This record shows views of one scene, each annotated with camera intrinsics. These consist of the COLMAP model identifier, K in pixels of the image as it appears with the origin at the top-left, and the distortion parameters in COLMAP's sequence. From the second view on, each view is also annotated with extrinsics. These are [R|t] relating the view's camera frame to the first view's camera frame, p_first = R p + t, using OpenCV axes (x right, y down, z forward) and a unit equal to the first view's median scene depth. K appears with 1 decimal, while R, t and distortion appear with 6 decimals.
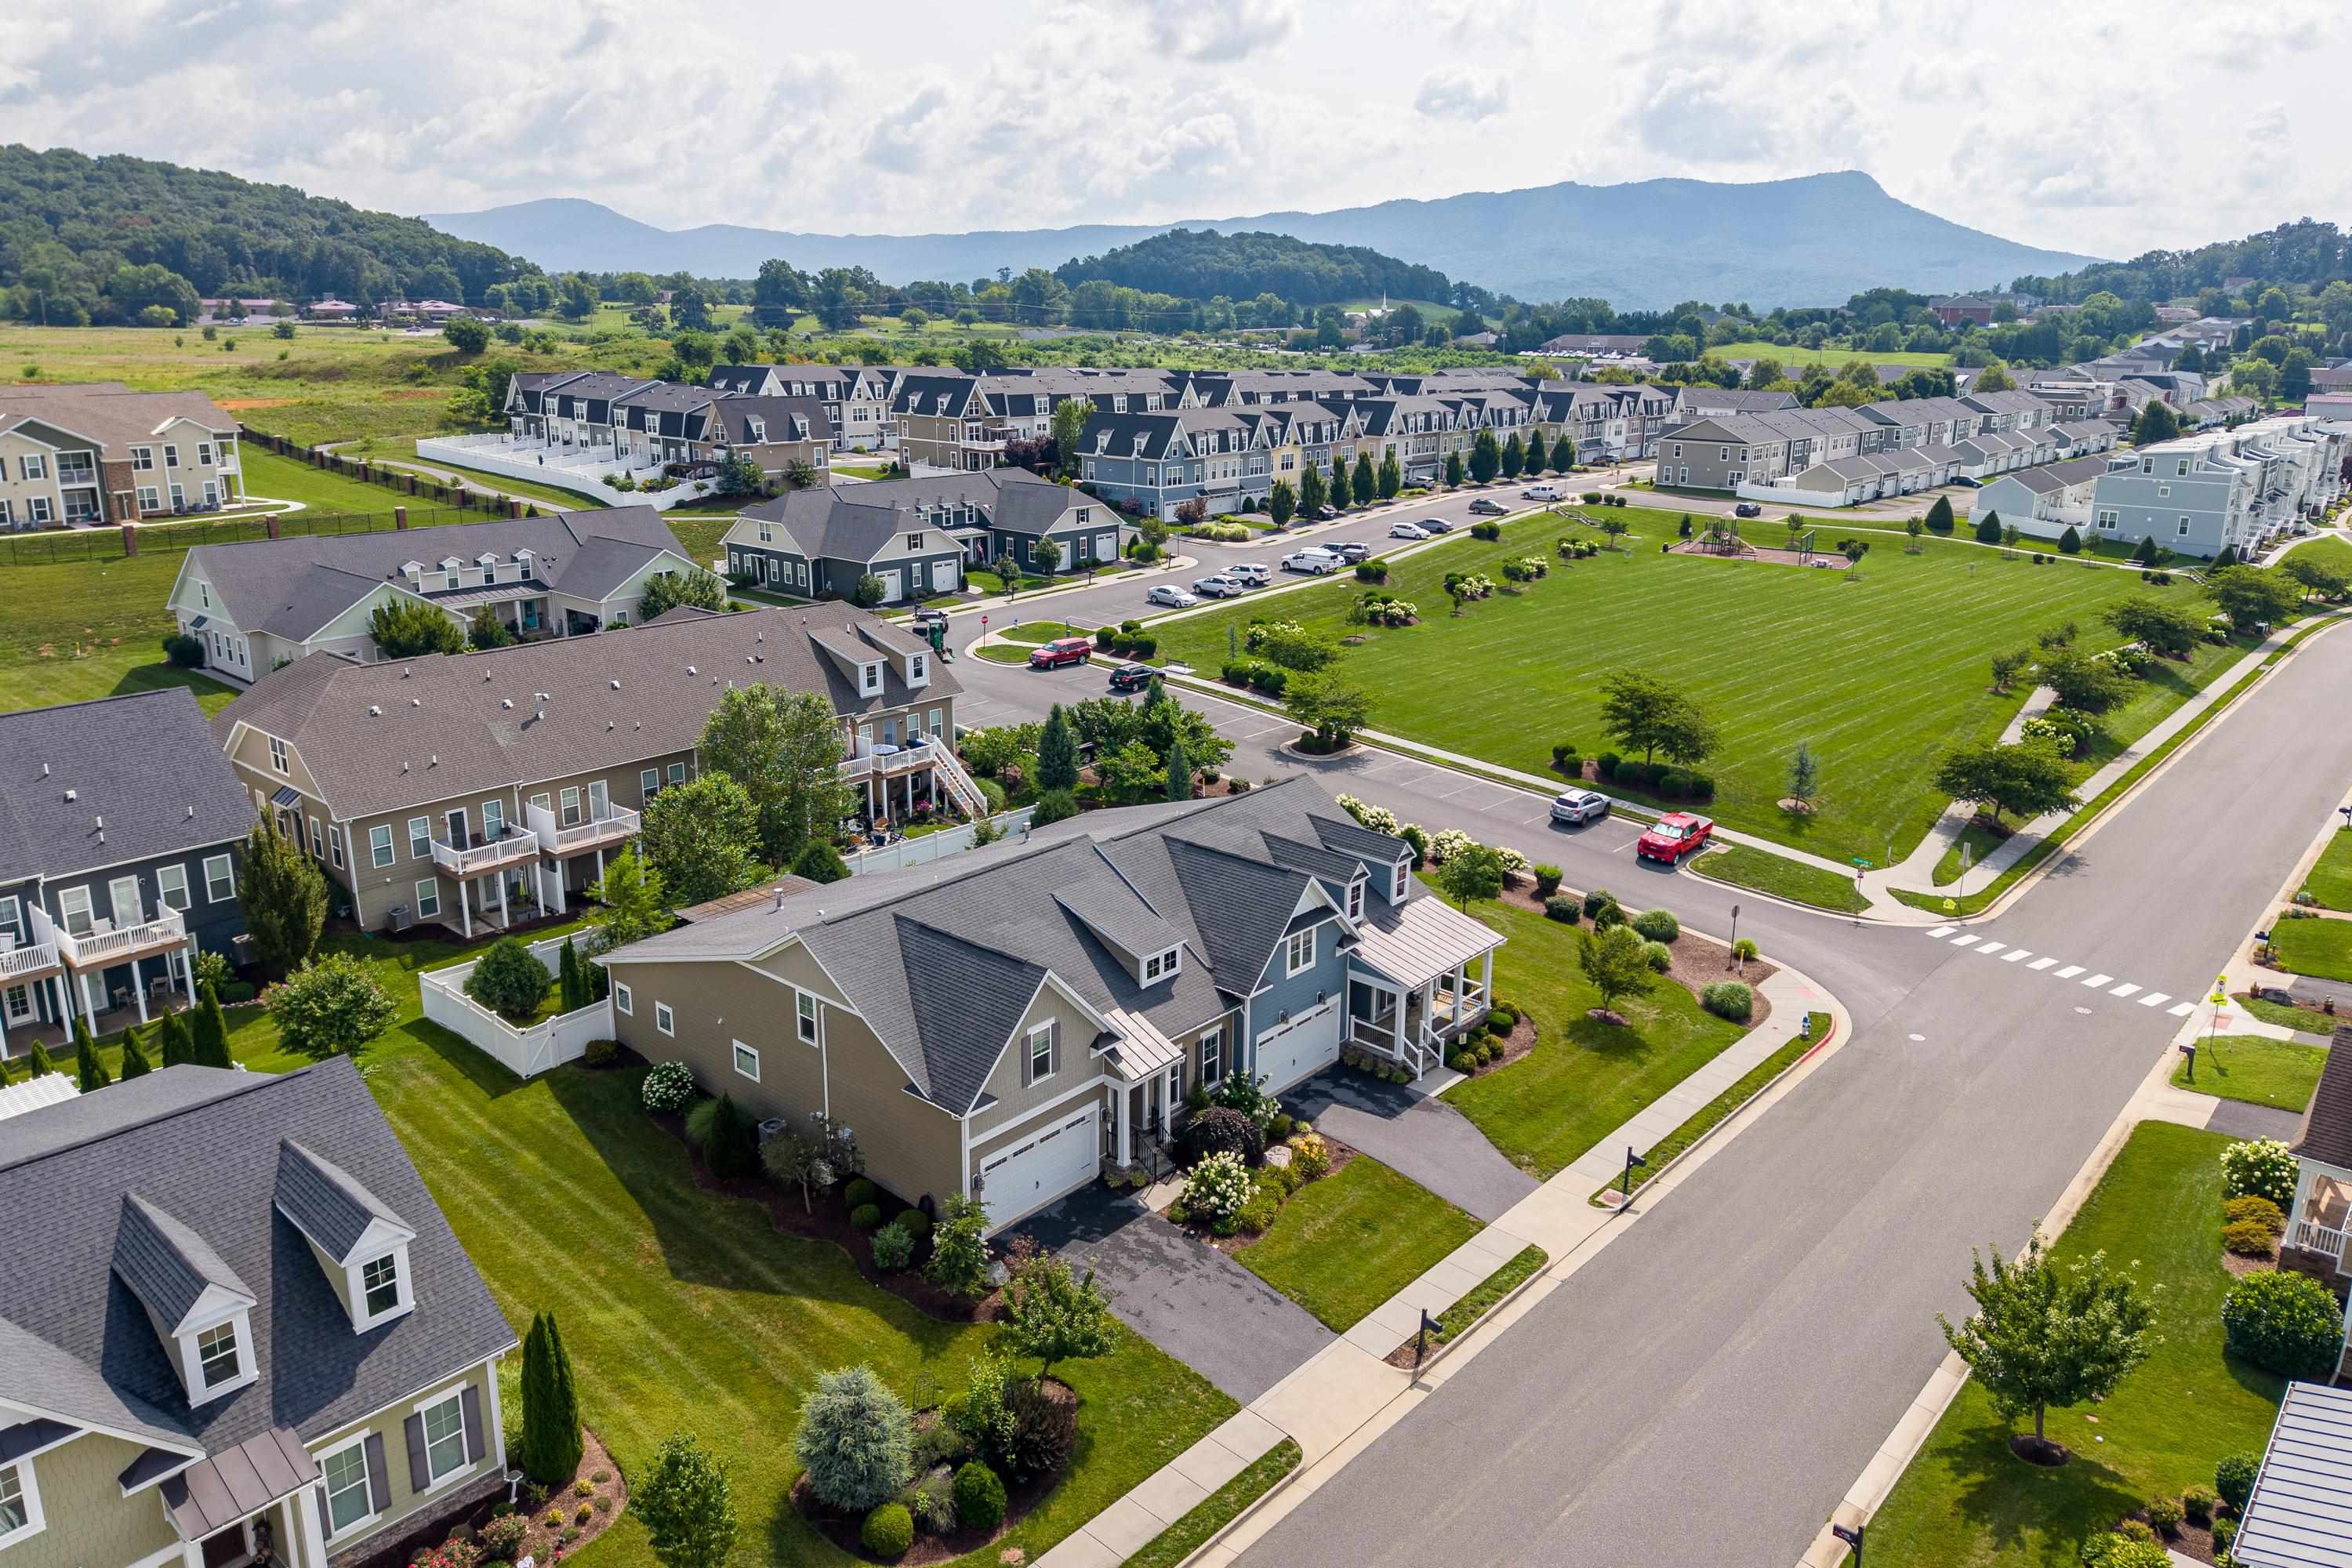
lens RADIAL K [[1630.6, 0, 1178.7], [0, 1630.6, 717.5], [0, 0, 1]] dist [0.060483, -0.070426]
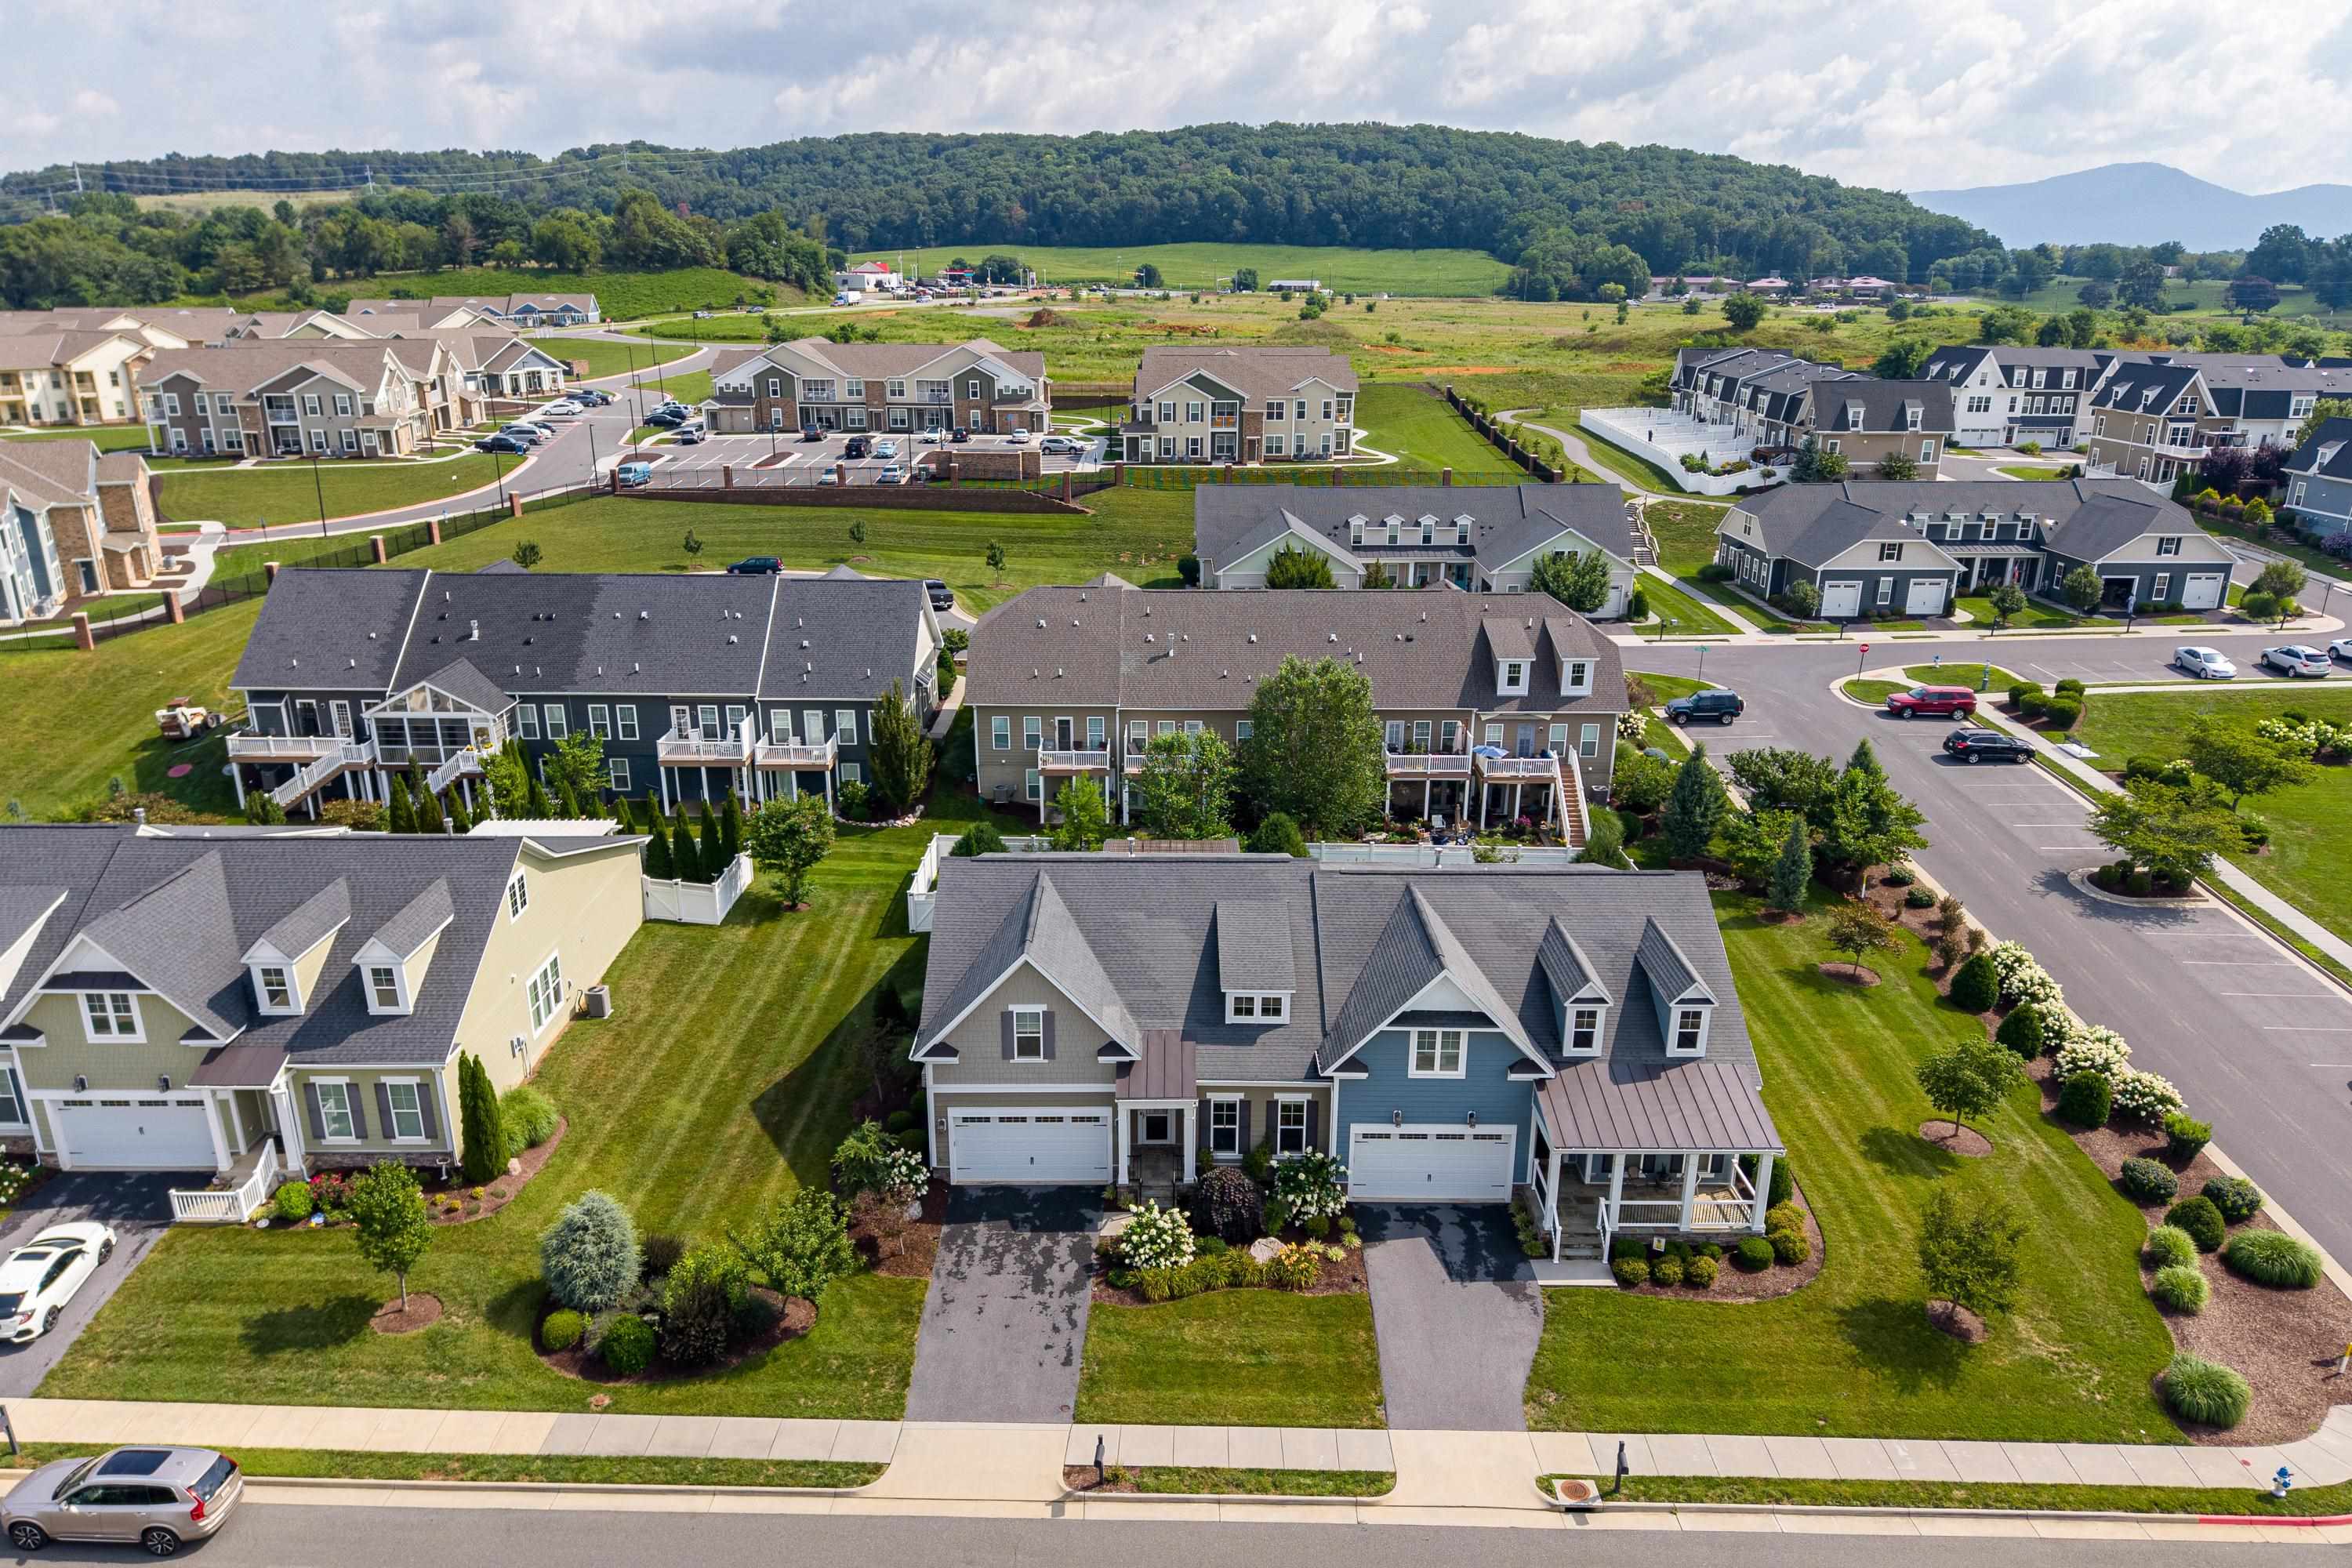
lens RADIAL K [[1604.2, 0, 1173.1], [0, 1604.2, 827.9], [0, 0, 1]] dist [0.049399, -0.057589]
pose [[0.663268, 0.240098, -0.708822, 0.498205], [-0.182889, 0.970424, 0.157574, -0.068568], [0.725690, 0.025122, 0.687563, 0.301341]]
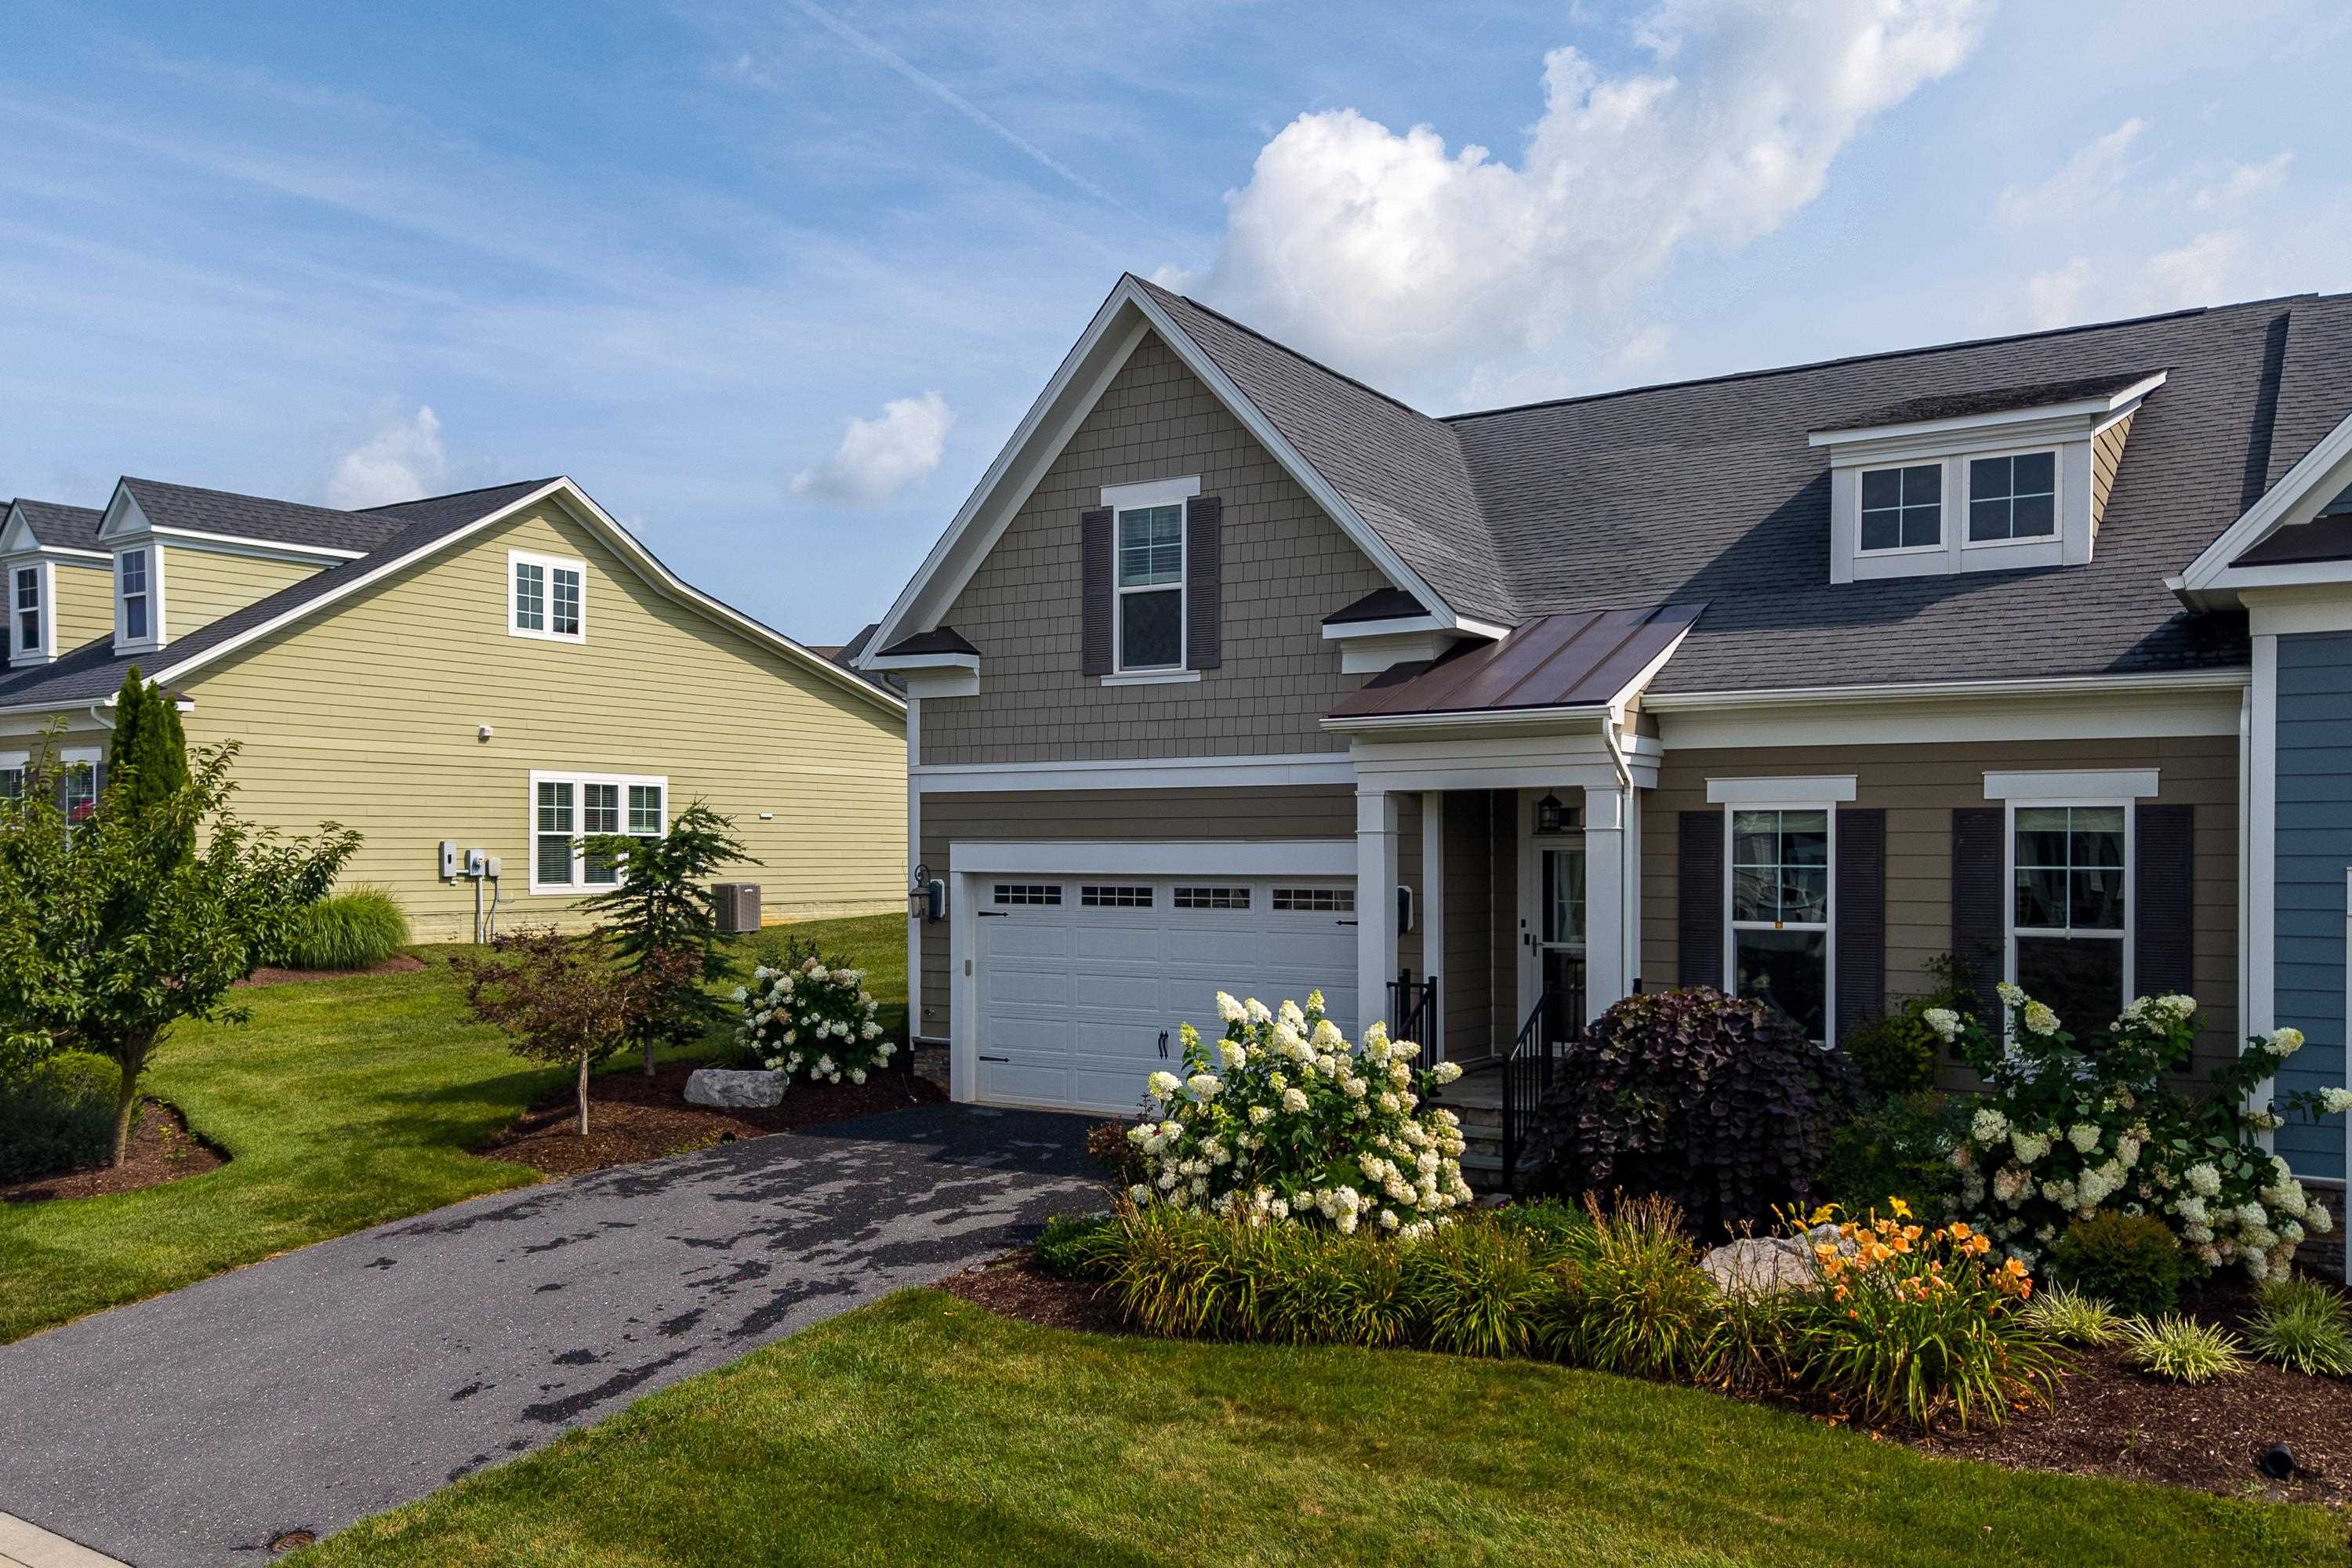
lens RADIAL K [[1820.8, 0, 1220.1], [0, 1820.8, 880.4], [0, 0, 1]] dist [0.038283, -0.006352]
pose [[0.151086, 0.006206, -0.988501, 0.209866], [-0.239378, 0.970447, -0.030495, 0.209439], [0.959099, 0.241233, 0.148106, 0.759275]]
